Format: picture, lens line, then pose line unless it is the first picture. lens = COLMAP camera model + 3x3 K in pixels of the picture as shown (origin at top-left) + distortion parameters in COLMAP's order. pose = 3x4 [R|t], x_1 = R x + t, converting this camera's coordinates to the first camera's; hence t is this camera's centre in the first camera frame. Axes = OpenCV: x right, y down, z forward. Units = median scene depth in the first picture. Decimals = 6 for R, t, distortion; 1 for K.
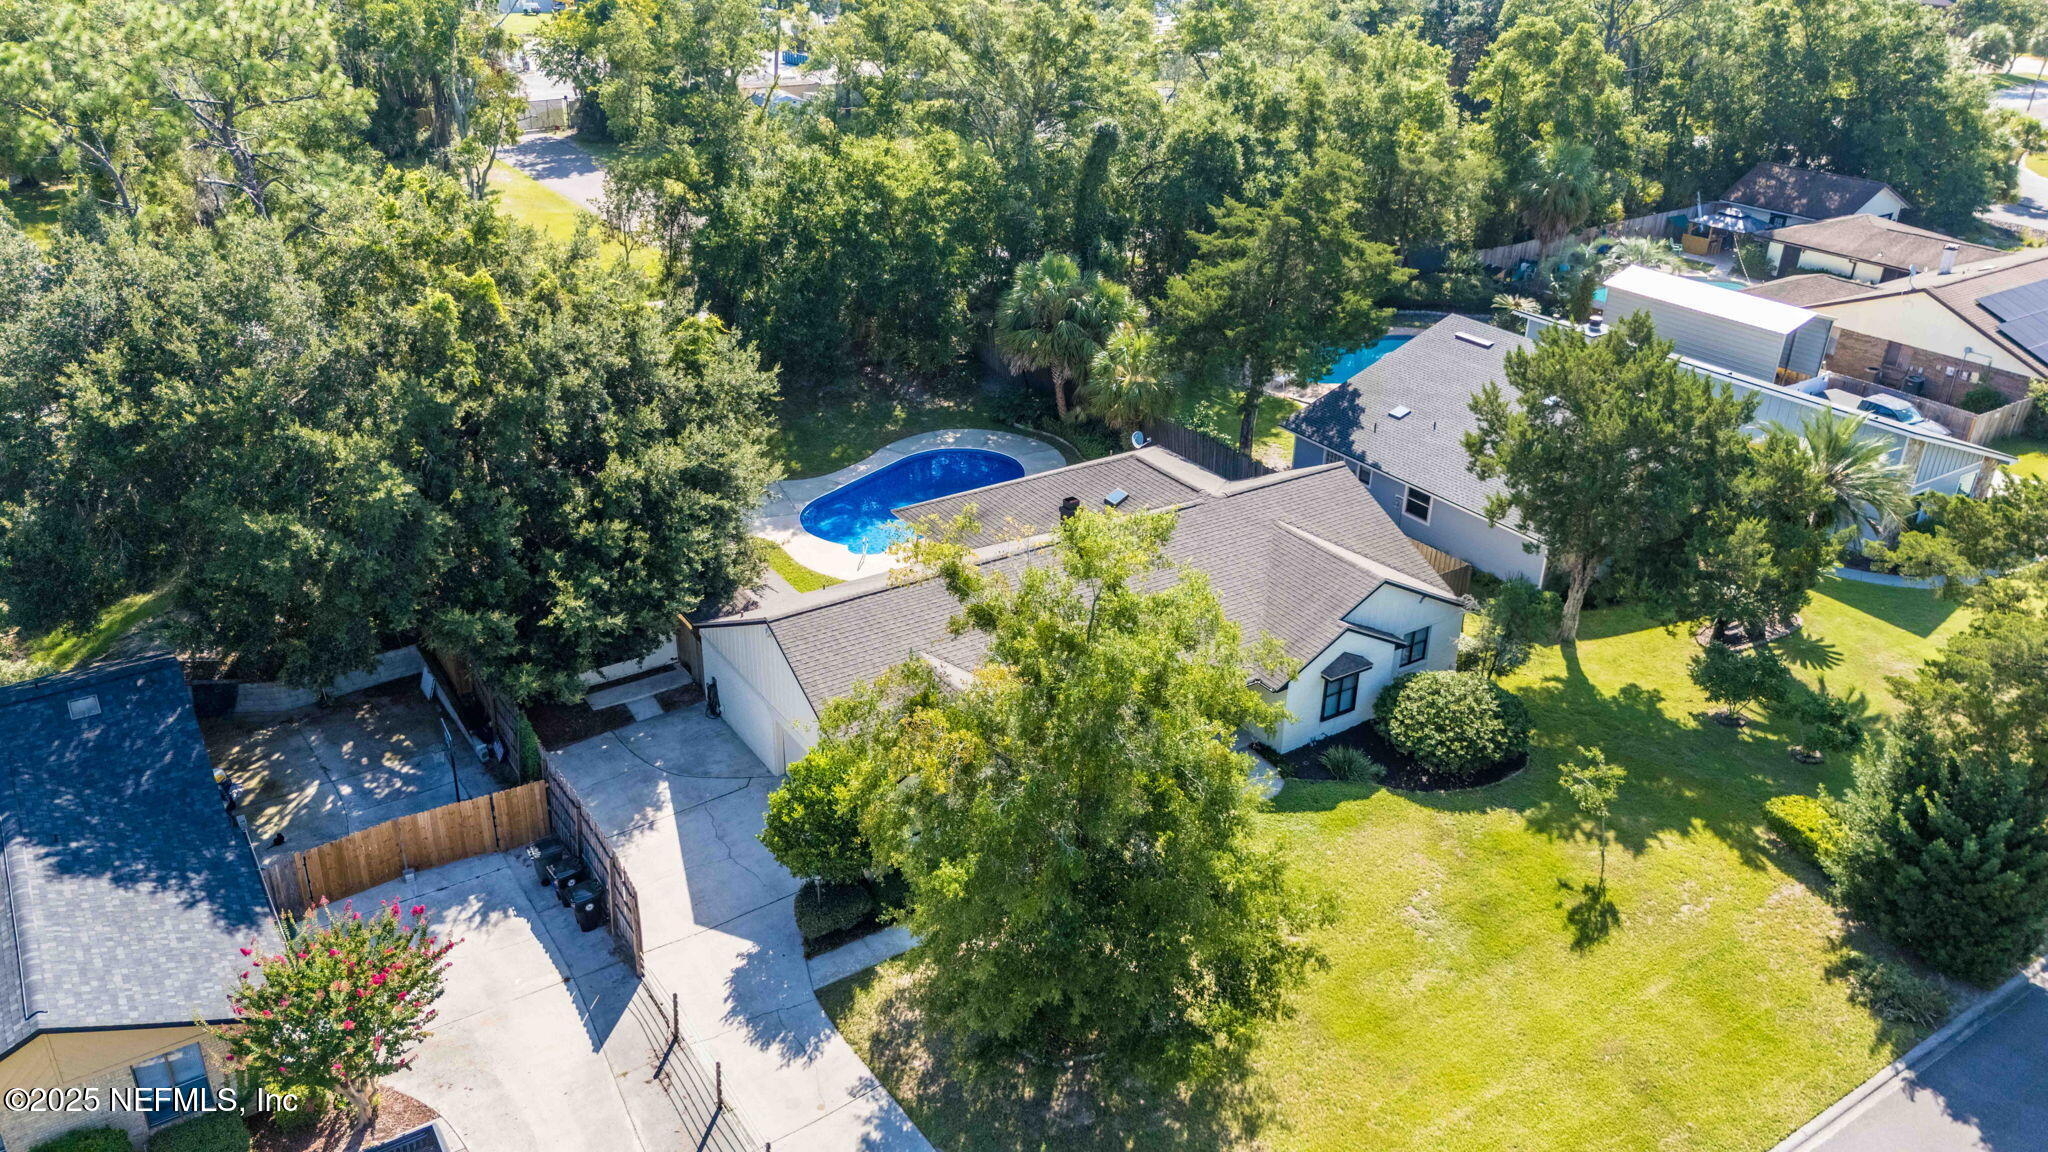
lens RADIAL K [[1549.4, 0, 980.4], [0, 1549.4, 570.7], [0, 0, 1]] dist [0.065798, 0.002017]
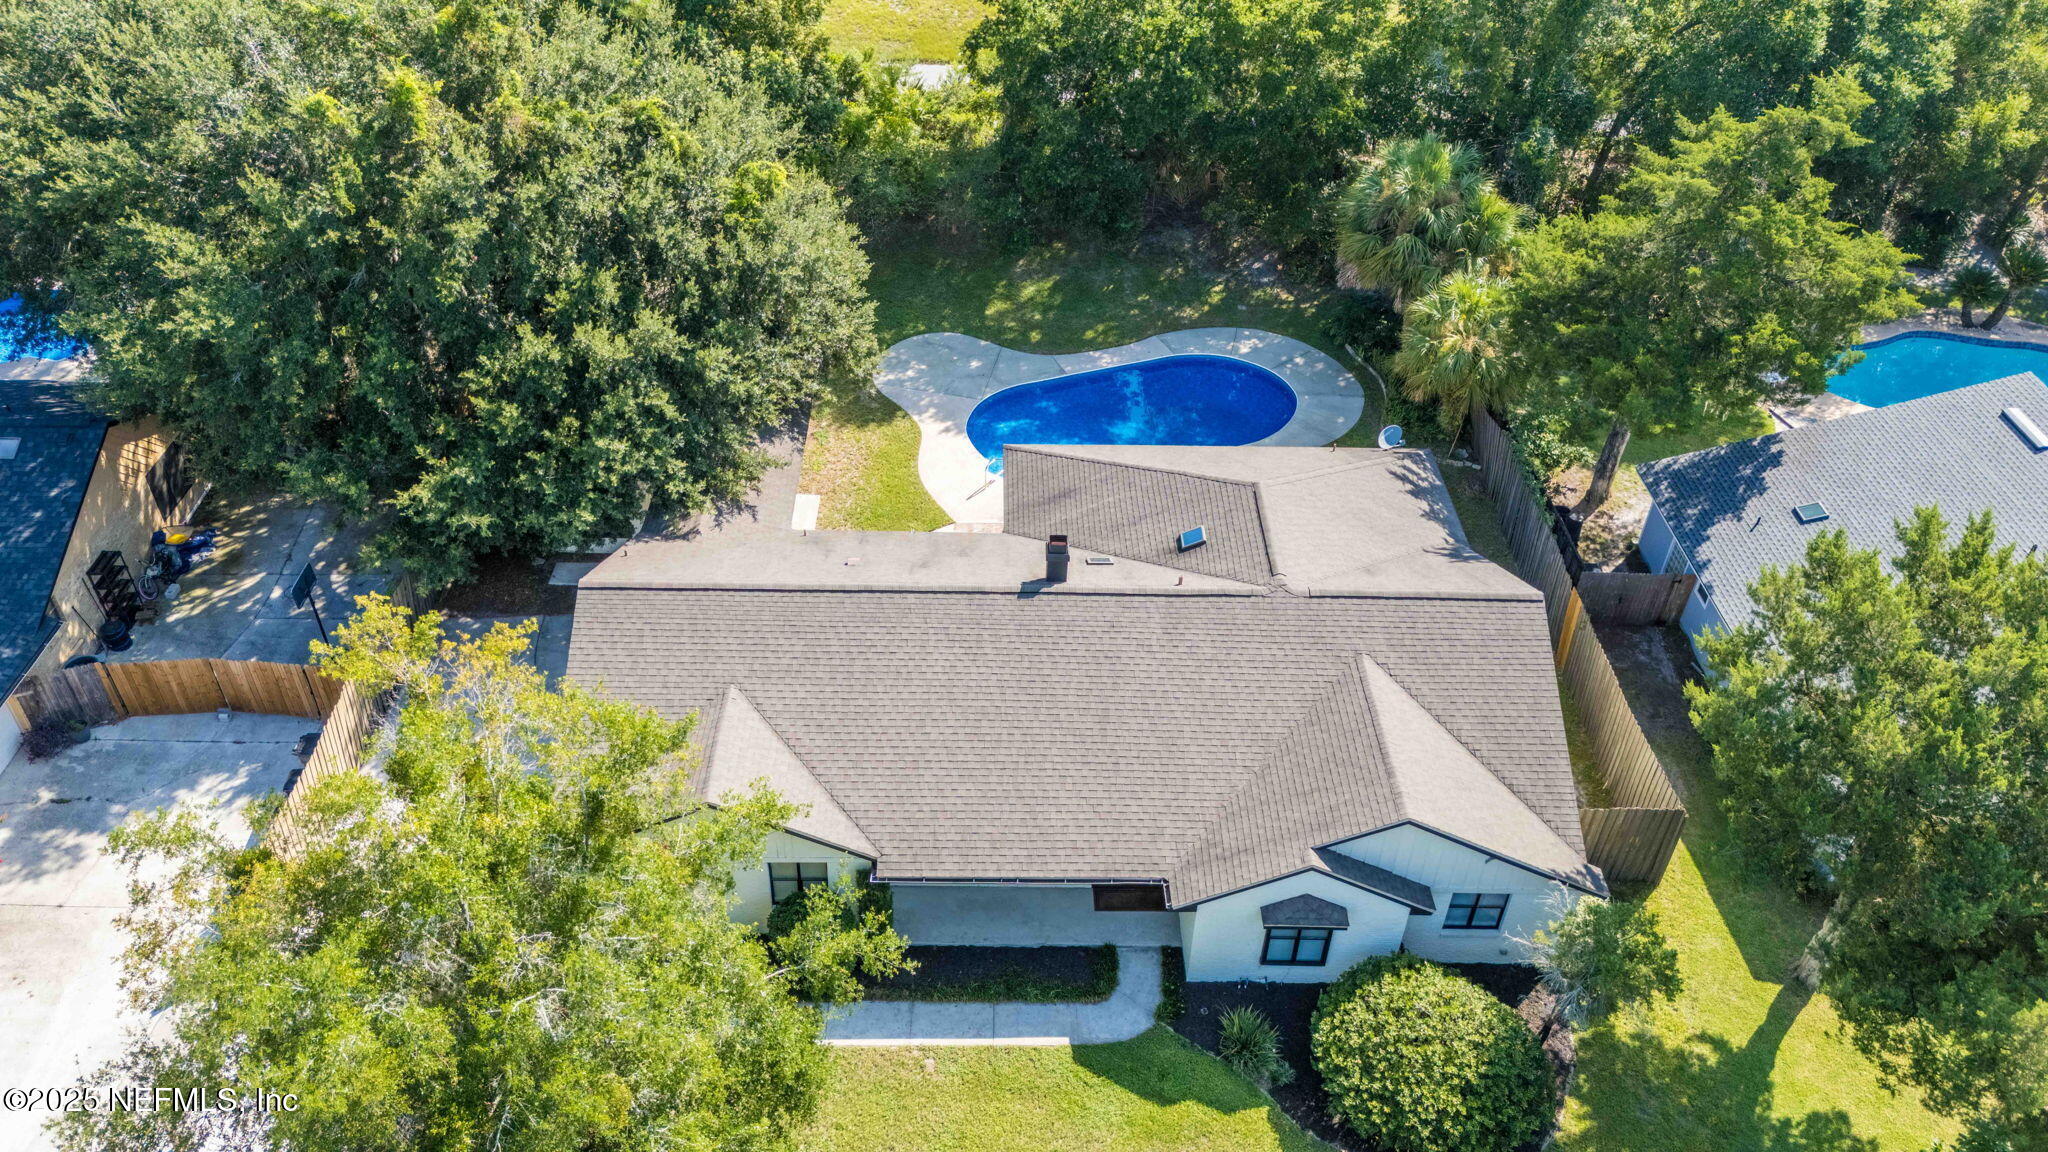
lens RADIAL K [[1549.4, 0, 980.4], [0, 1549.4, 570.7], [0, 0, 1]] dist [0.065798, 0.002017]
pose [[0.844933, 0.334956, -0.417005, 0.347165], [-0.247785, 0.936052, 0.249817, -0.212030], [0.474016, -0.107751, 0.873898, 0.351540]]
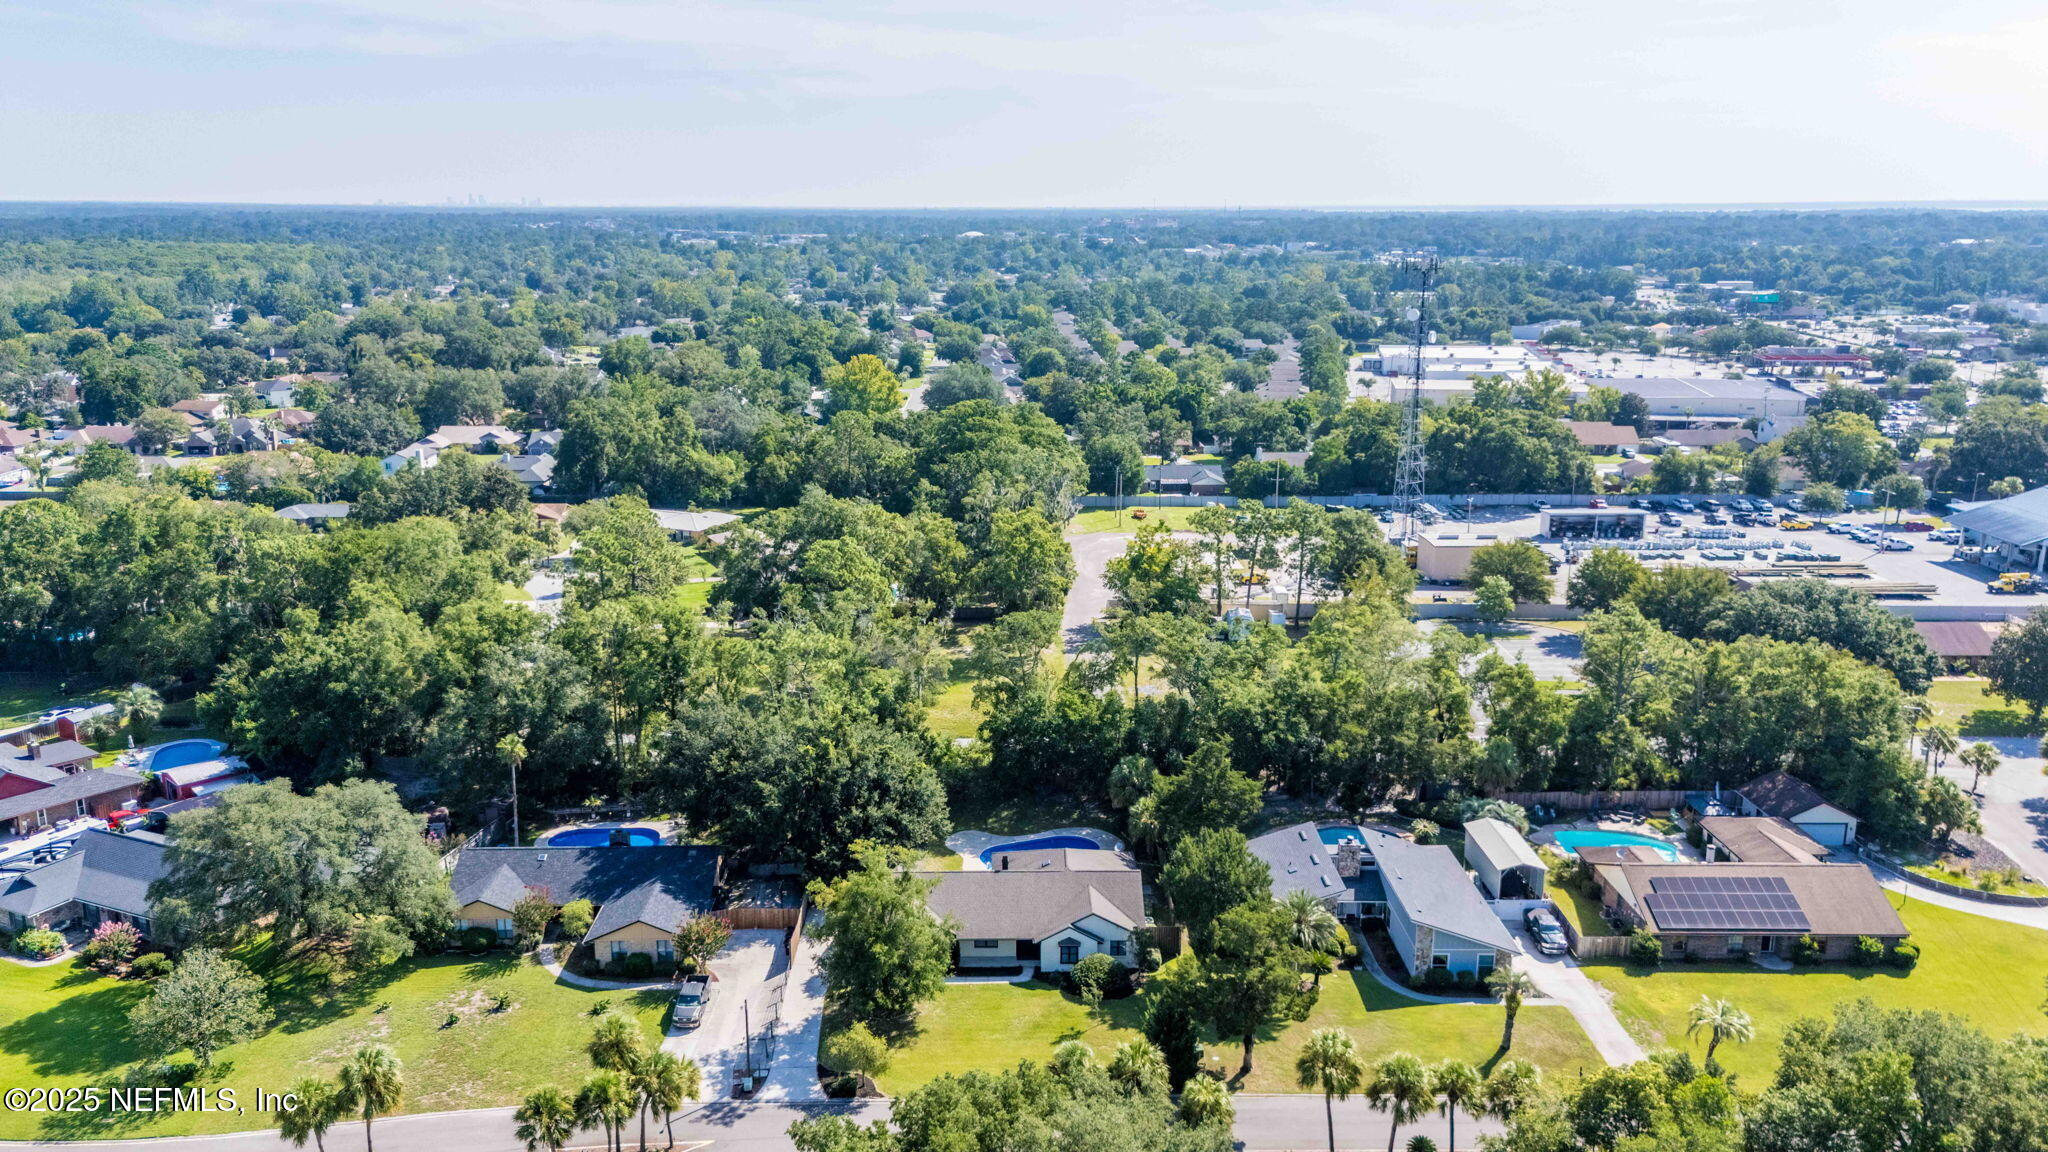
lens RADIAL K [[1549.4, 0, 980.4], [0, 1549.4, 570.7], [0, 0, 1]] dist [0.065798, 0.002017]
pose [[0.843293, 0.110956, -0.525875, 1.396528], [-0.225935, 0.960988, -0.159546, -0.086533], [0.487657, 0.253357, 0.835464, -1.388563]]
